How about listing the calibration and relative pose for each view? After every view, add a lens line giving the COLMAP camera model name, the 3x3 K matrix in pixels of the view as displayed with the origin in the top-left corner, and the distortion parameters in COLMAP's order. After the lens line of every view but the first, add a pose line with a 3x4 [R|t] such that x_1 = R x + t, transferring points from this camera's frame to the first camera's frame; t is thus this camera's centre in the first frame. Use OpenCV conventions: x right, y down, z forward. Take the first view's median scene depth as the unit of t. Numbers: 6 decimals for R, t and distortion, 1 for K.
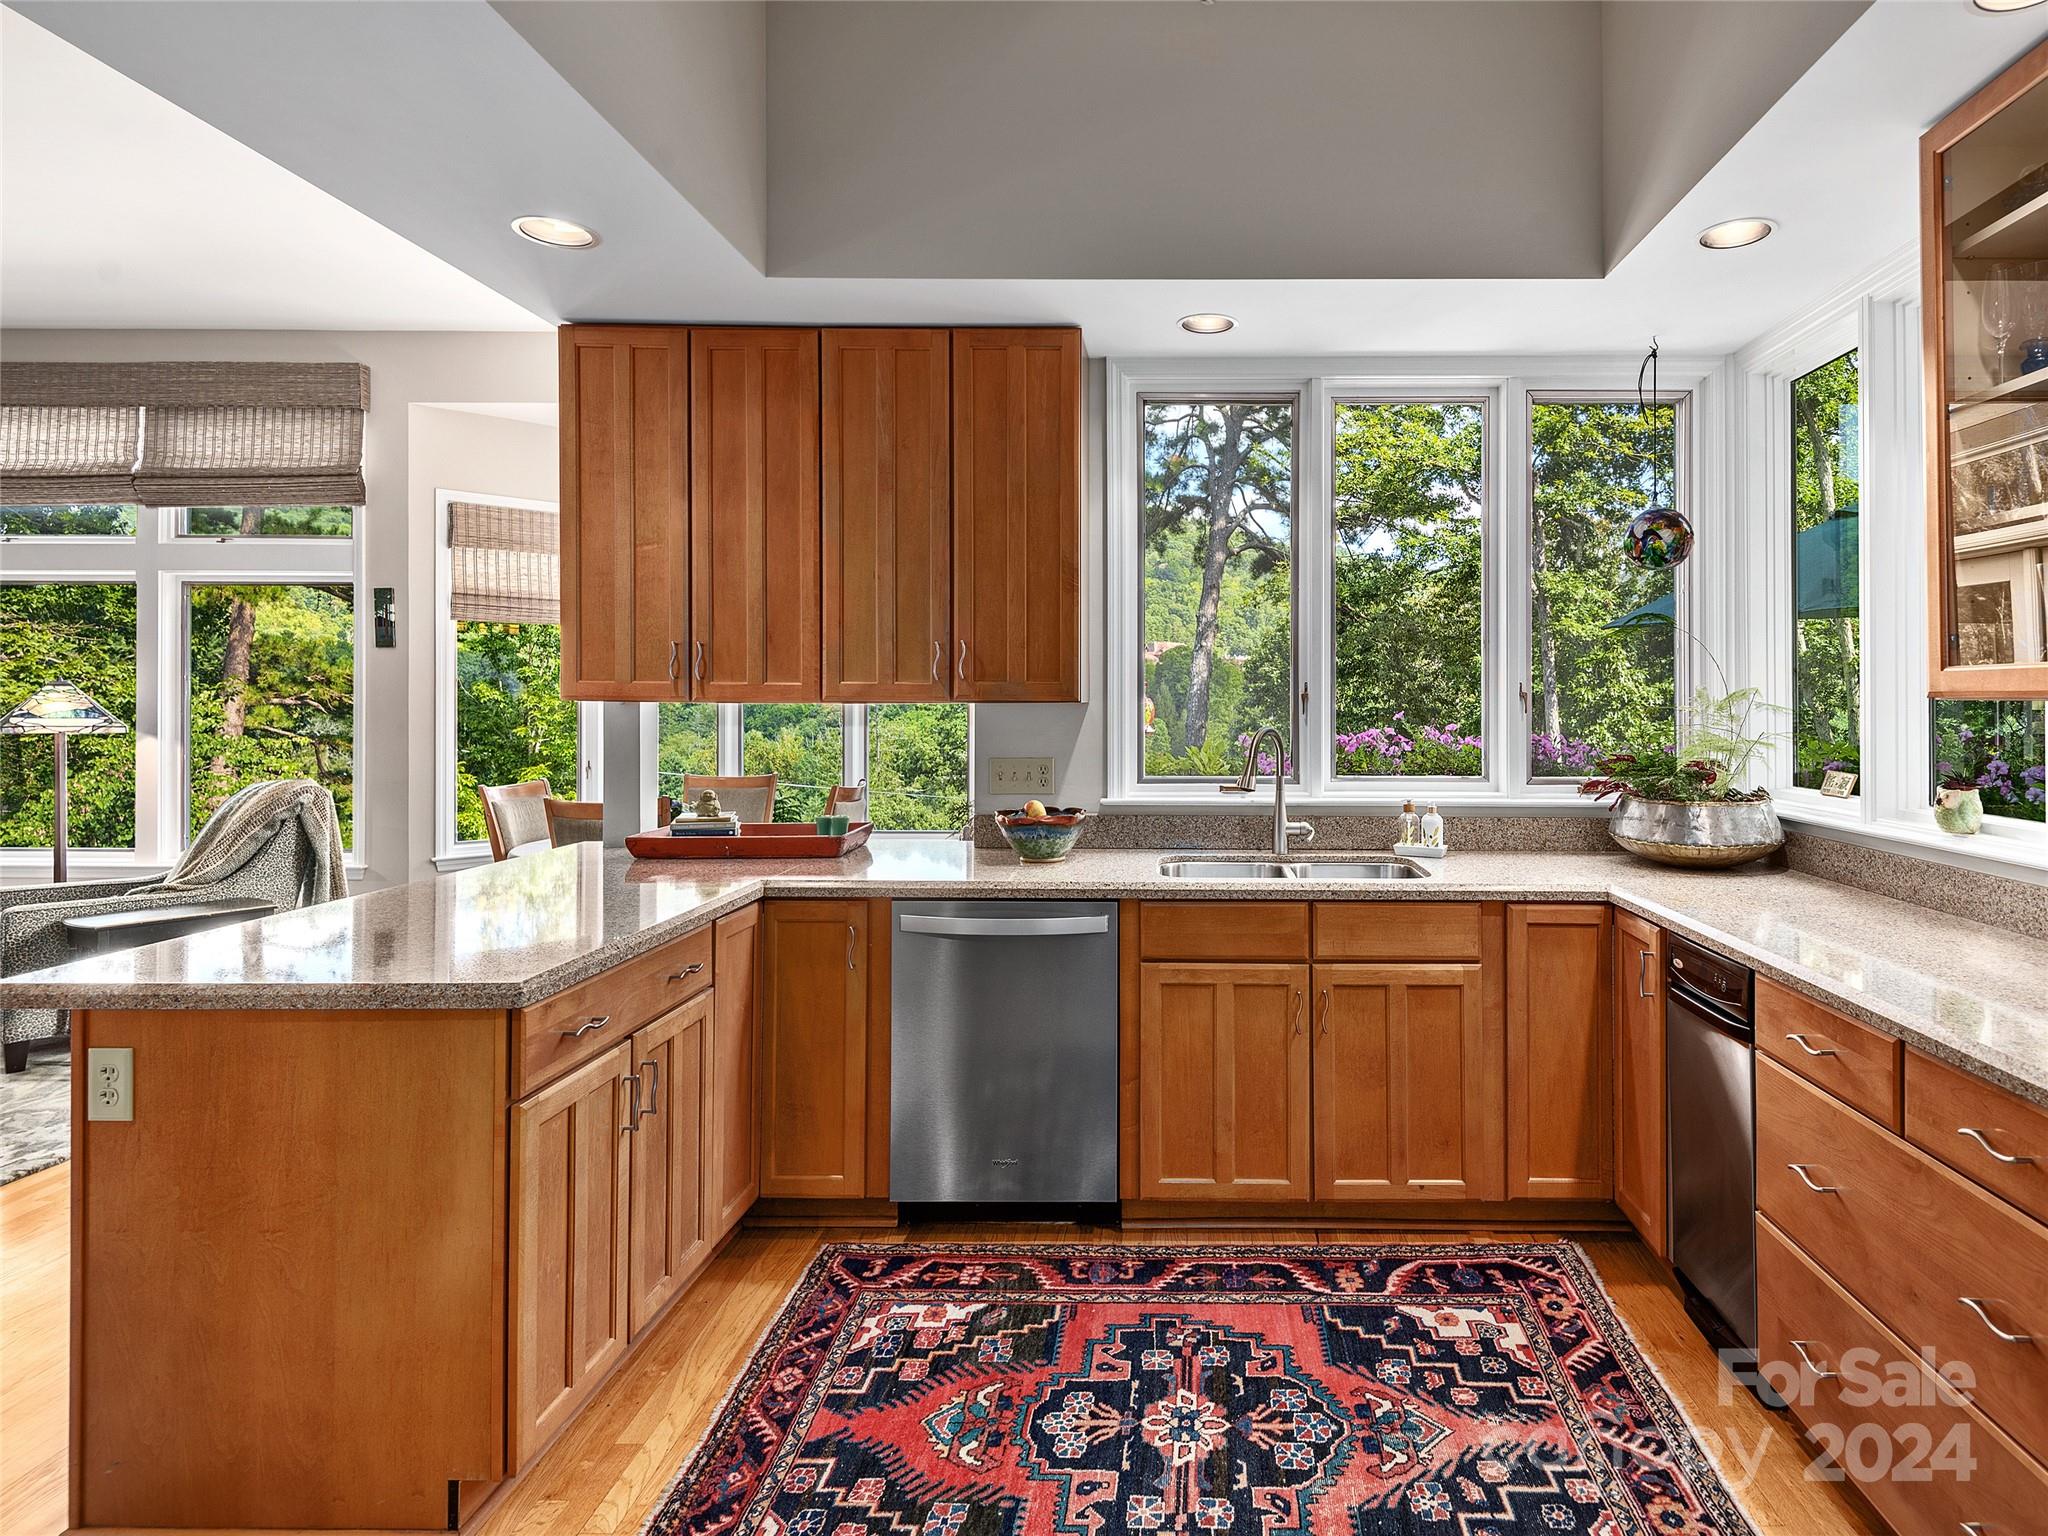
lens RADIAL K [[1081.4, 0, 1109.0], [0, 1081.4, 670.2], [0, 0, 1]] dist [-0.000865, -0.004074]
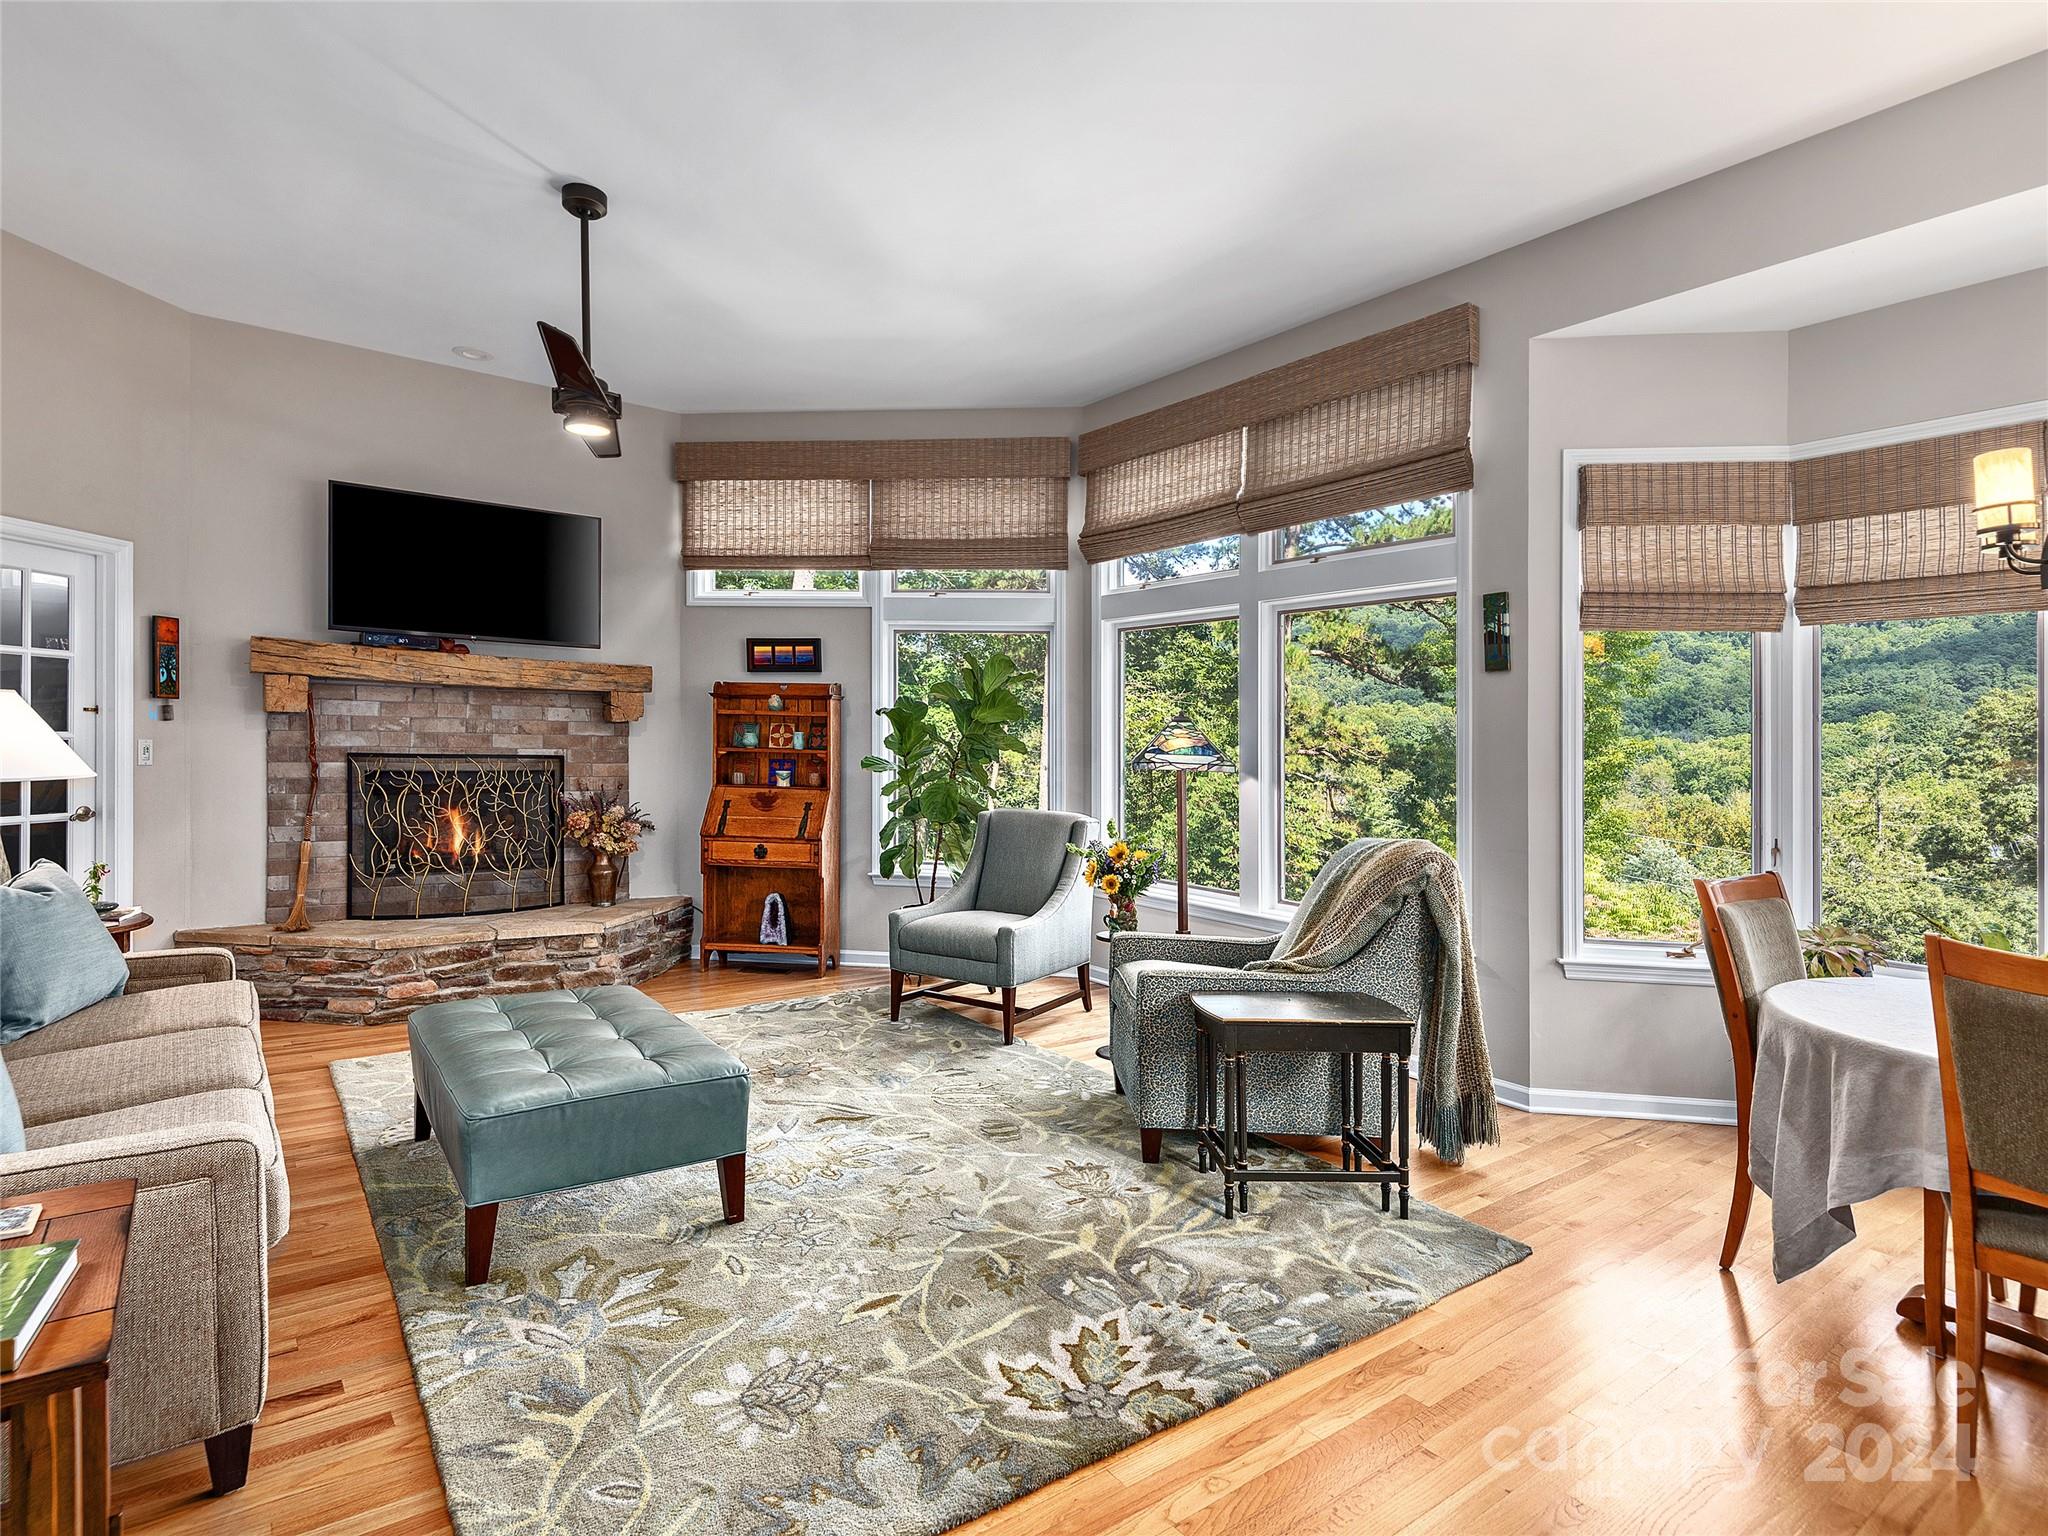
lens RADIAL K [[1081.4, 0, 1020.7], [0, 1081.4, 754.7], [0, 0, 1]] dist [-0.000865, -0.004074]
pose [[0.613647, 0.018606, -0.789361, -0.269841], [0.002397, 0.999674, 0.025427, 0.017365], [0.789577, -0.017496, 0.613402, 0.263656]]
